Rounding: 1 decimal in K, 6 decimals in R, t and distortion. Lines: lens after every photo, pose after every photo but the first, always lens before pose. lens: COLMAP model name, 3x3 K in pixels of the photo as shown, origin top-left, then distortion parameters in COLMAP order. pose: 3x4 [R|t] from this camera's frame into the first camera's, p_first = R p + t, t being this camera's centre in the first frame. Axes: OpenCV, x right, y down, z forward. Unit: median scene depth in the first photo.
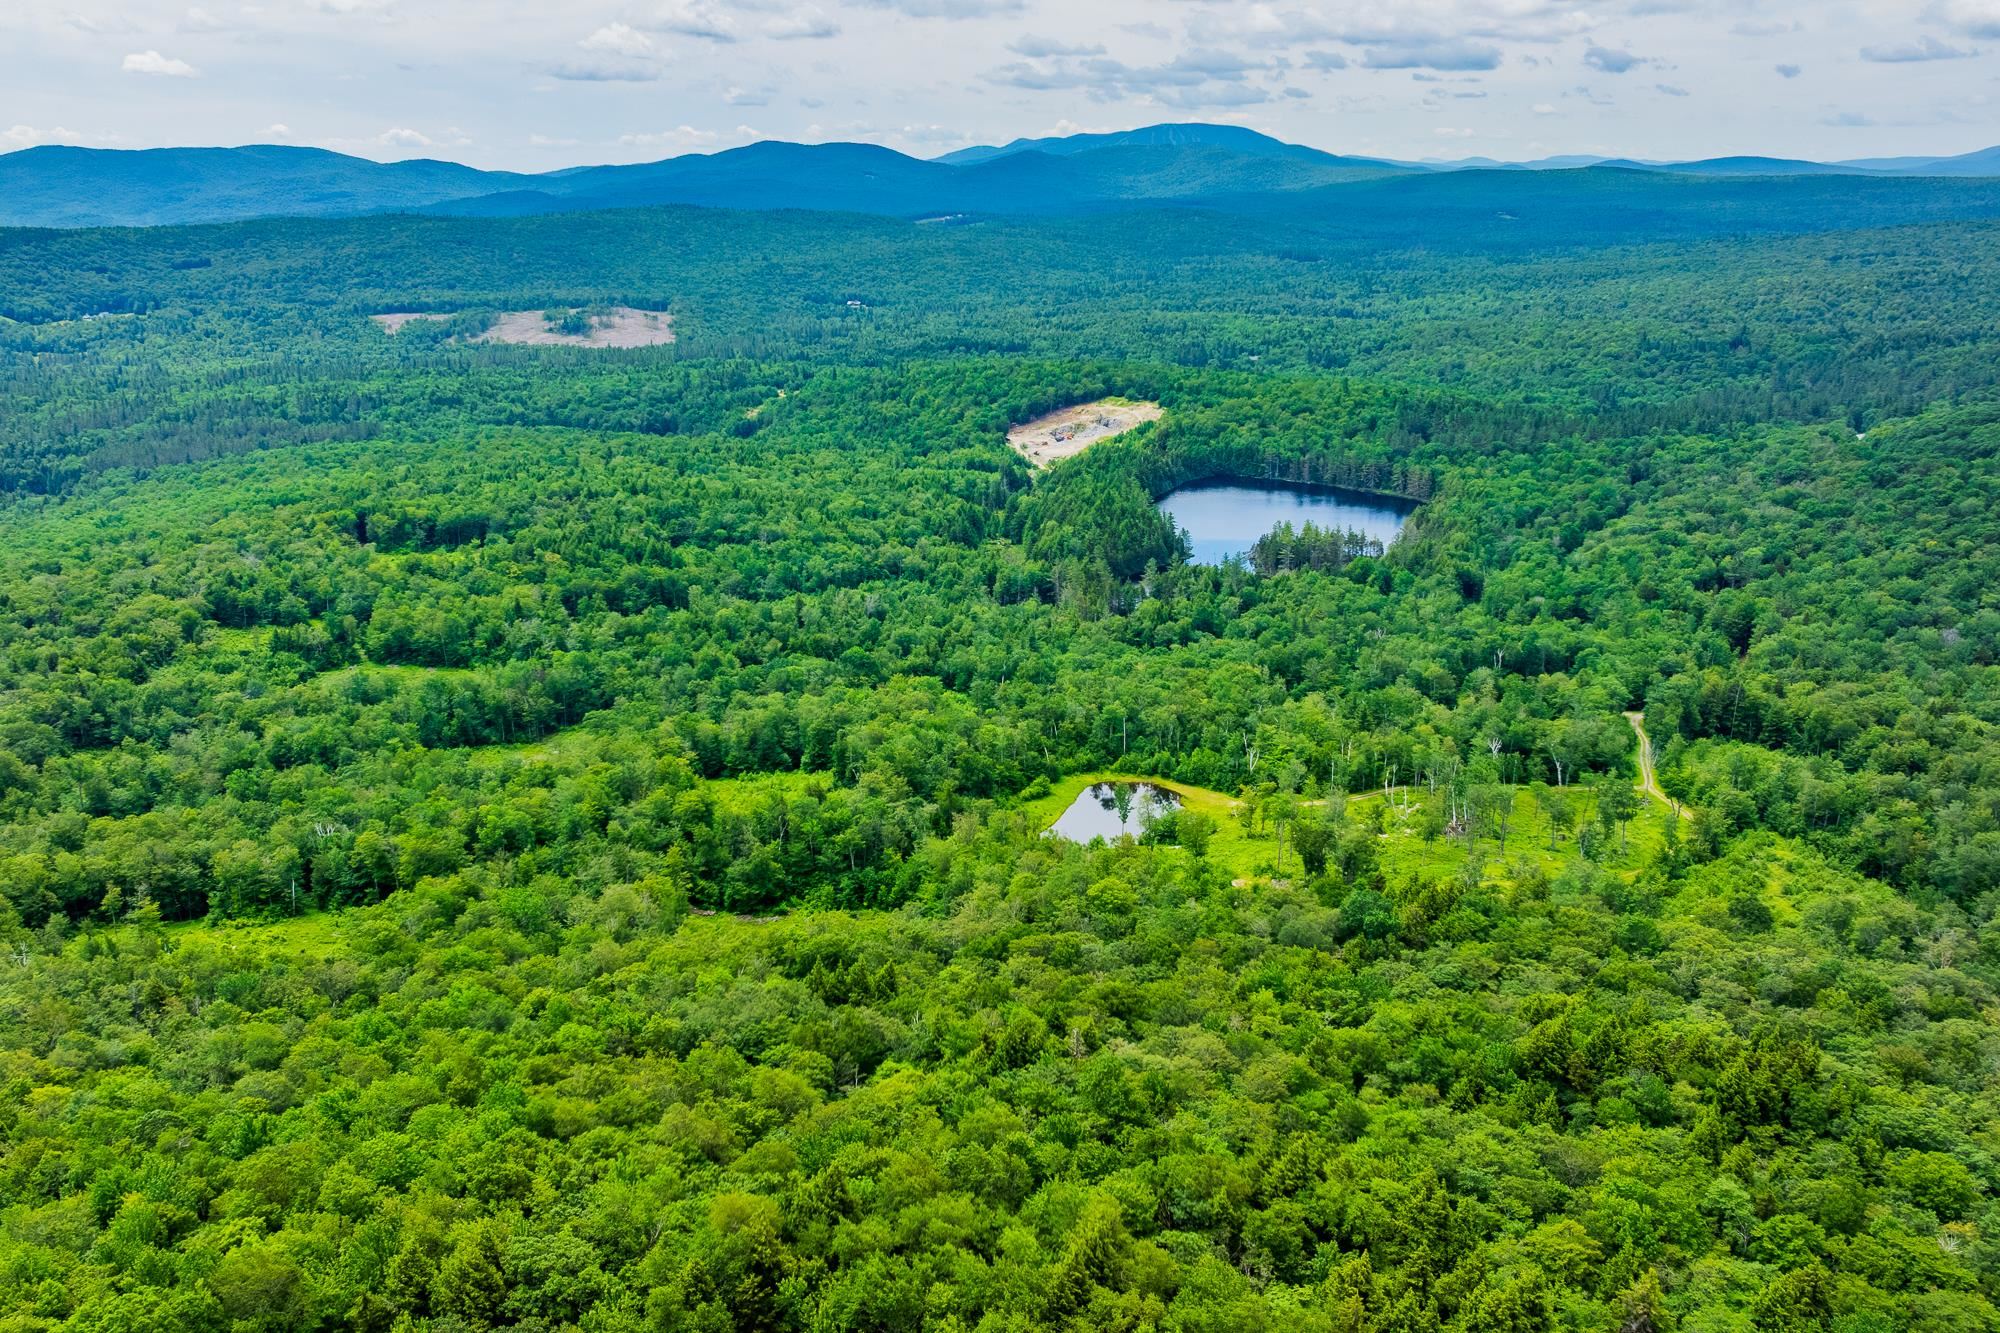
lens RADIAL K [[1662.4, 0, 1007.7], [0, 1662.4, 683.3], [0, 0, 1]] dist [-0.011436, -0.023748]
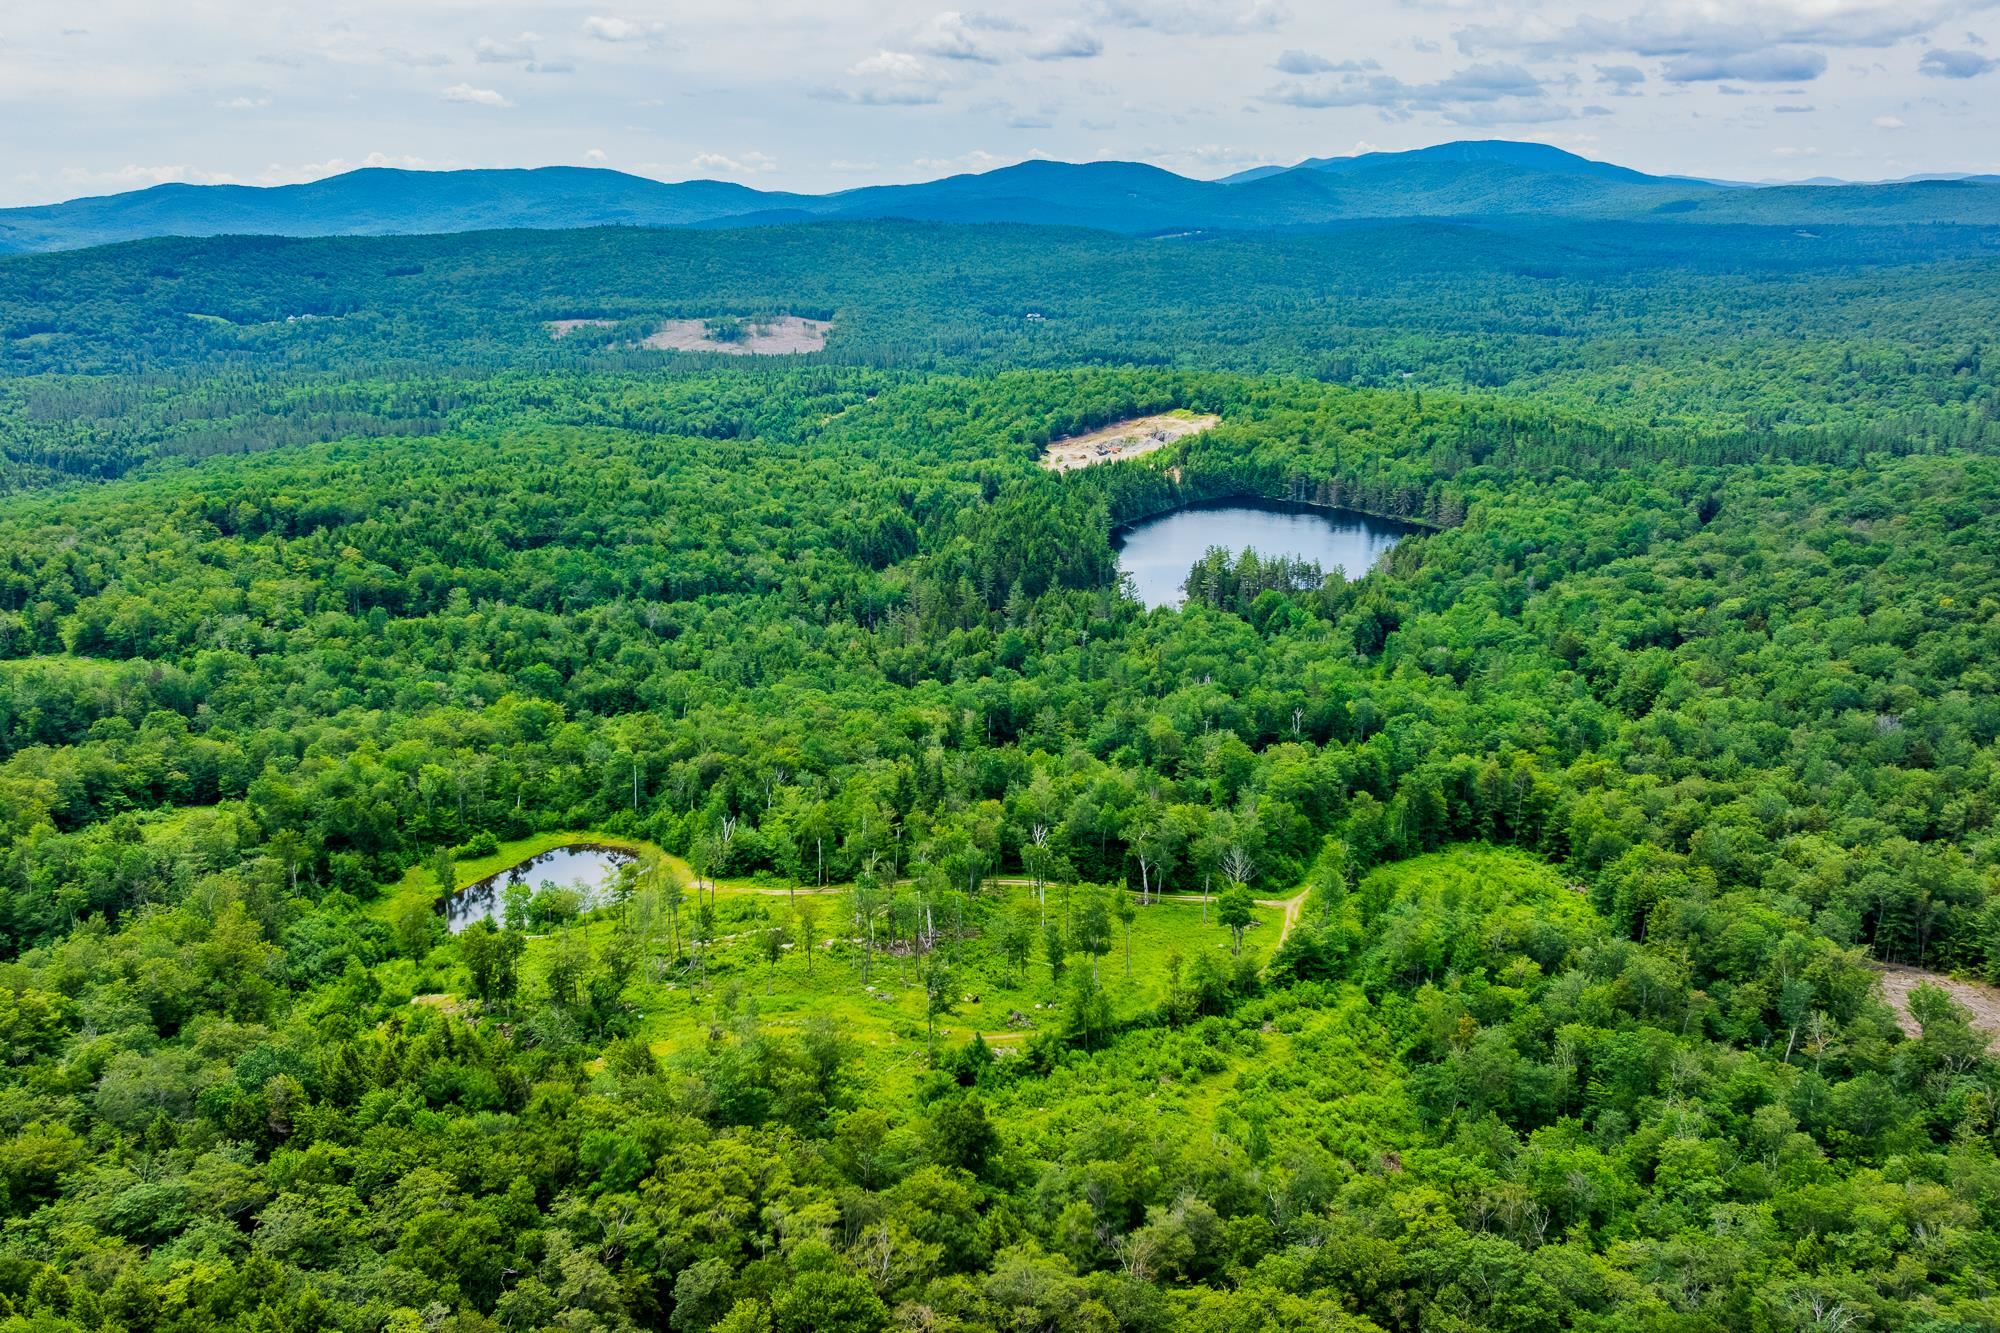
lens RADIAL K [[1662.4, 0, 949.4], [0, 1662.4, 655.0], [0, 0, 1]] dist [-0.011436, -0.023748]
pose [[0.978315, 0.050591, -0.200847, 0.132703], [-0.056436, 0.998130, -0.023476, -0.008066], [0.199284, 0.034302, 0.979341, 0.080210]]
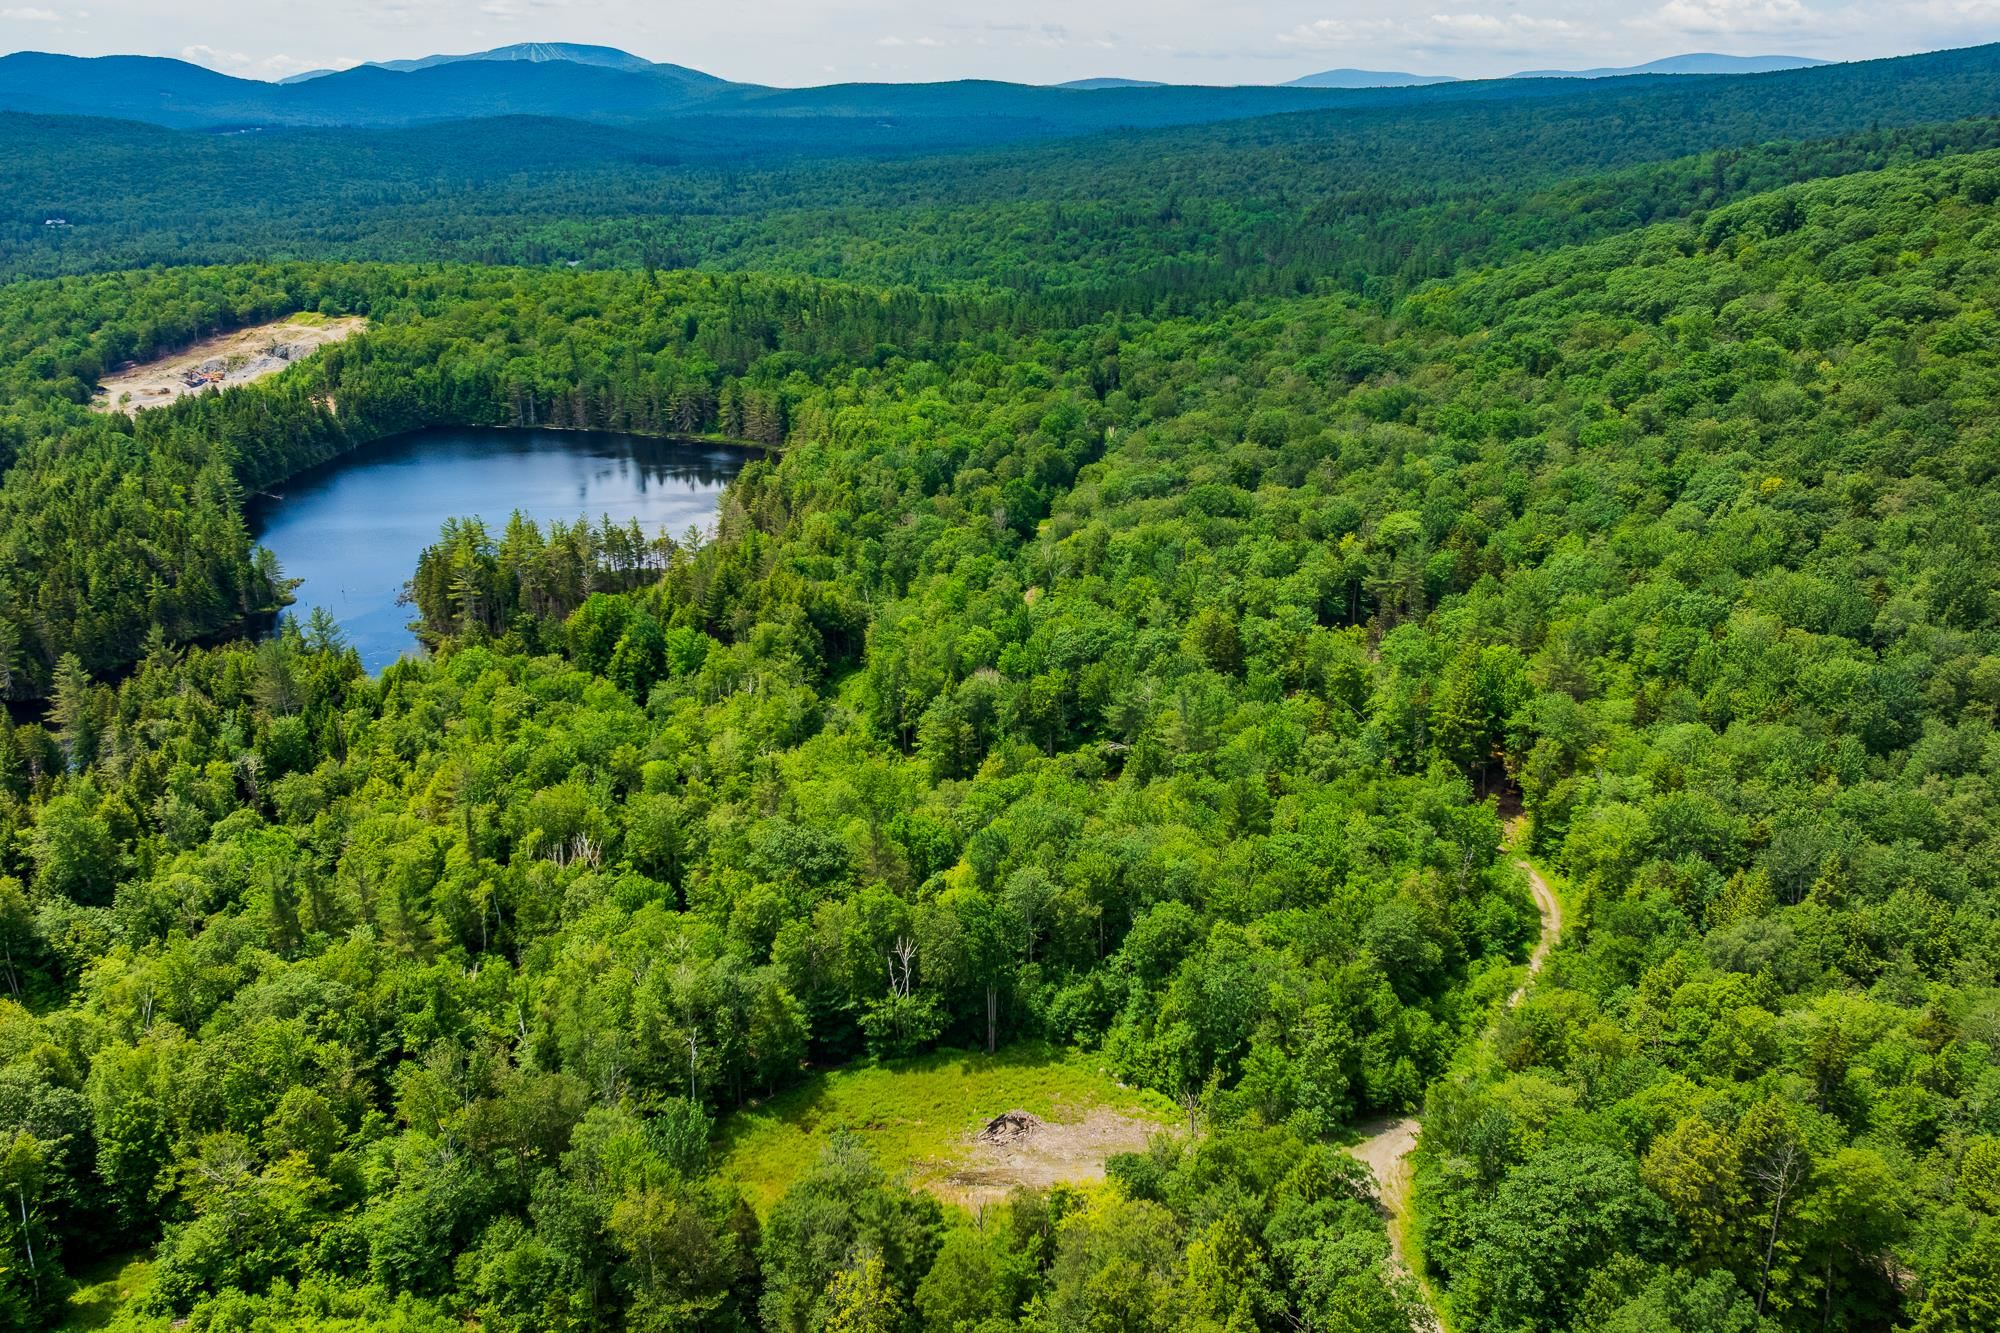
lens RADIAL K [[1662.4, 0, 996.1], [0, 1662.4, 673.1], [0, 0, 1]] dist [-0.011436, -0.023748]
pose [[0.941952, -0.111163, 0.316811, 0.099318], [0.101271, 0.993721, 0.047576, -0.038529], [-0.320110, -0.012731, 0.947295, 0.315541]]
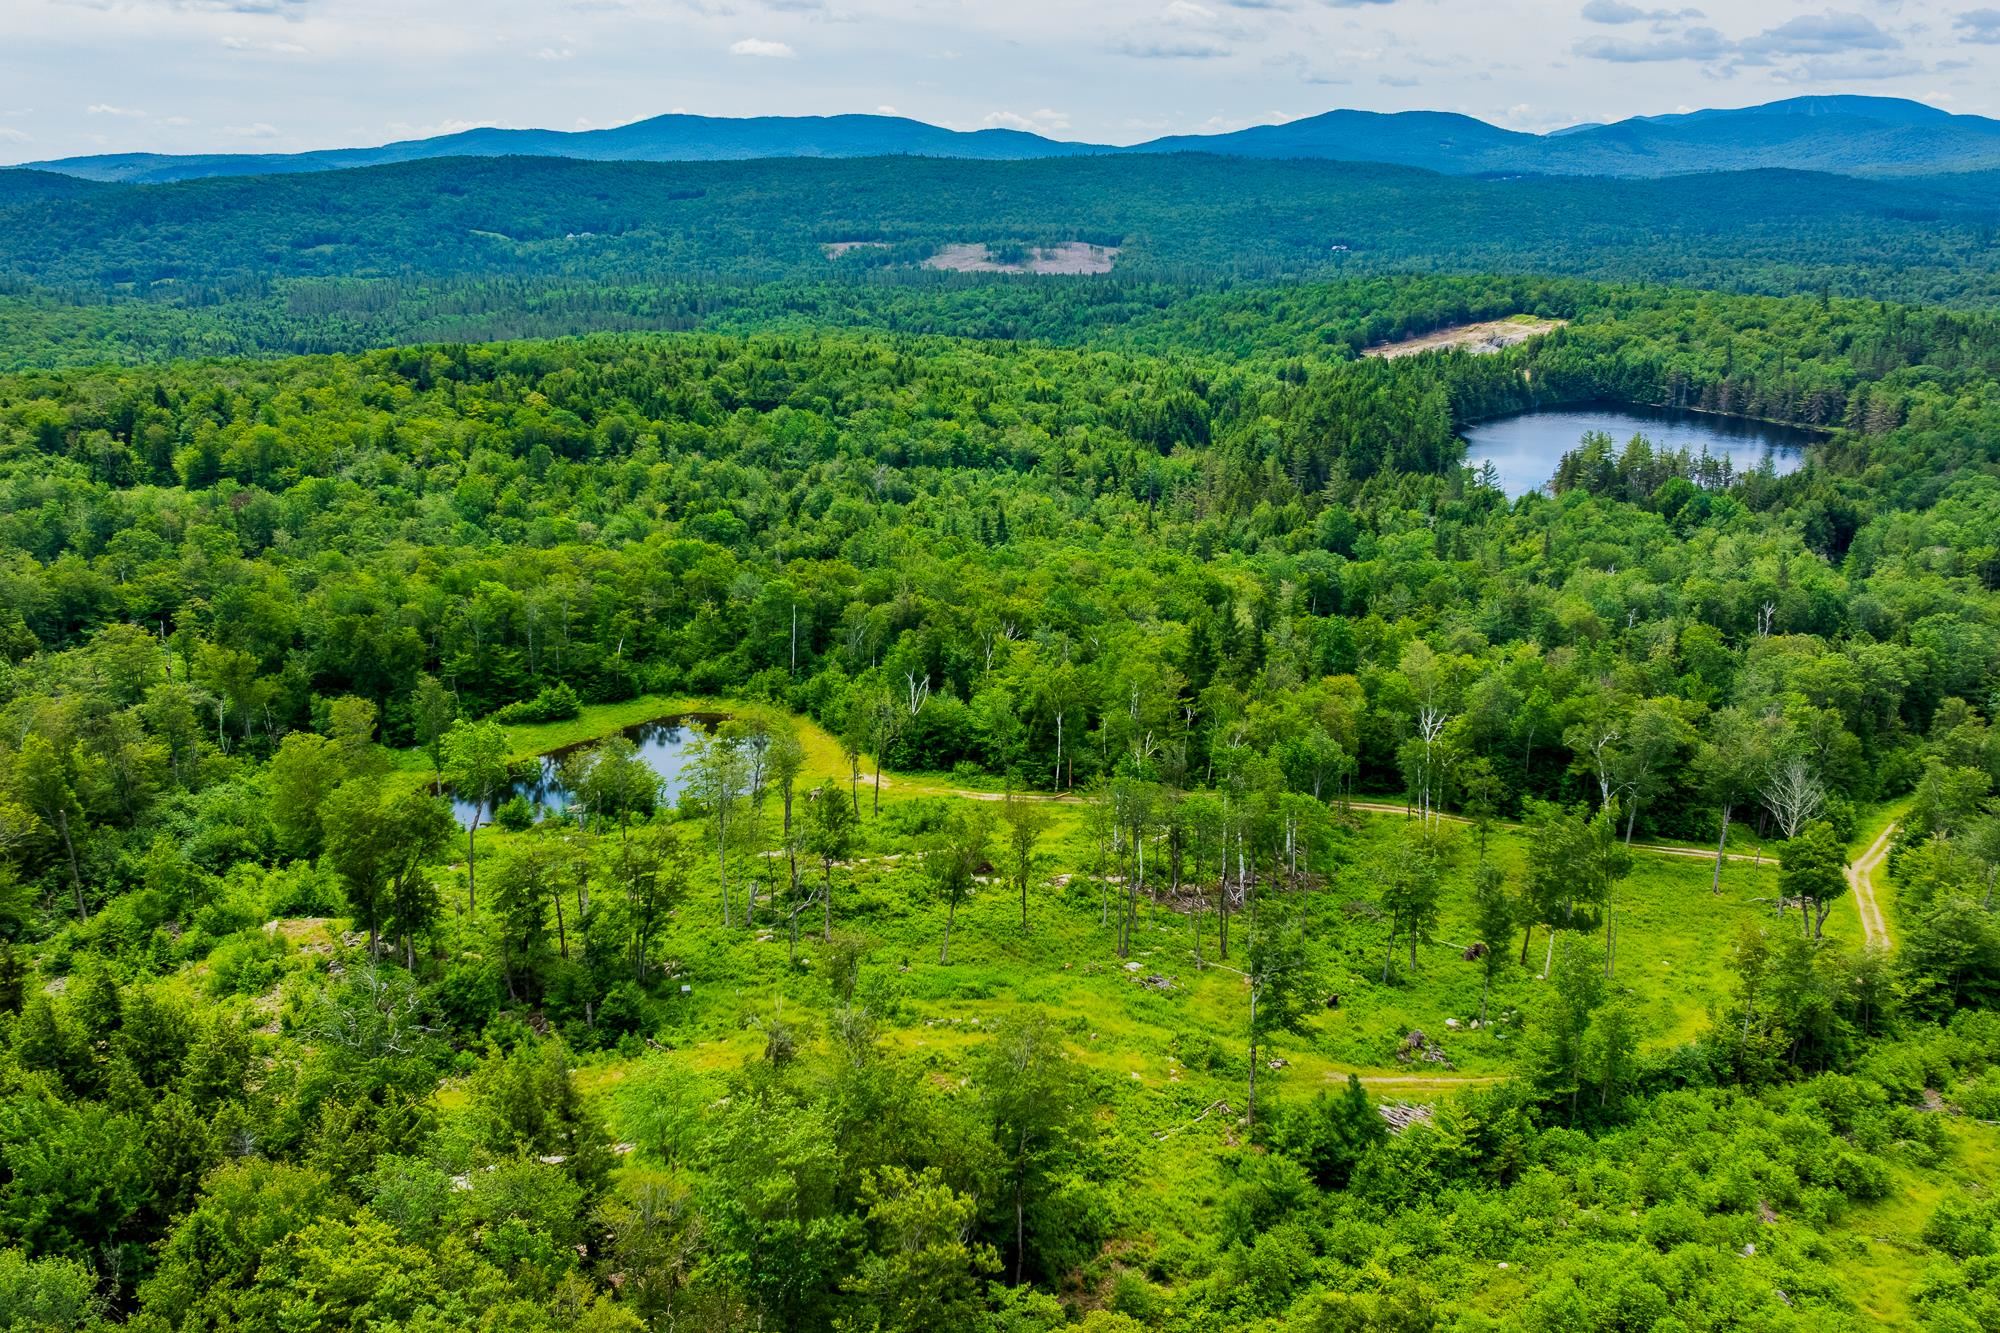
lens RADIAL K [[1662.4, 0, 979.9], [0, 1662.4, 666.6], [0, 0, 1]] dist [-0.011436, -0.023748]
pose [[0.935441, 0.102483, -0.338300, 0.108859], [-0.103413, 0.994520, 0.015328, 0.009076], [0.338017, 0.020646, 0.940914, 0.176800]]
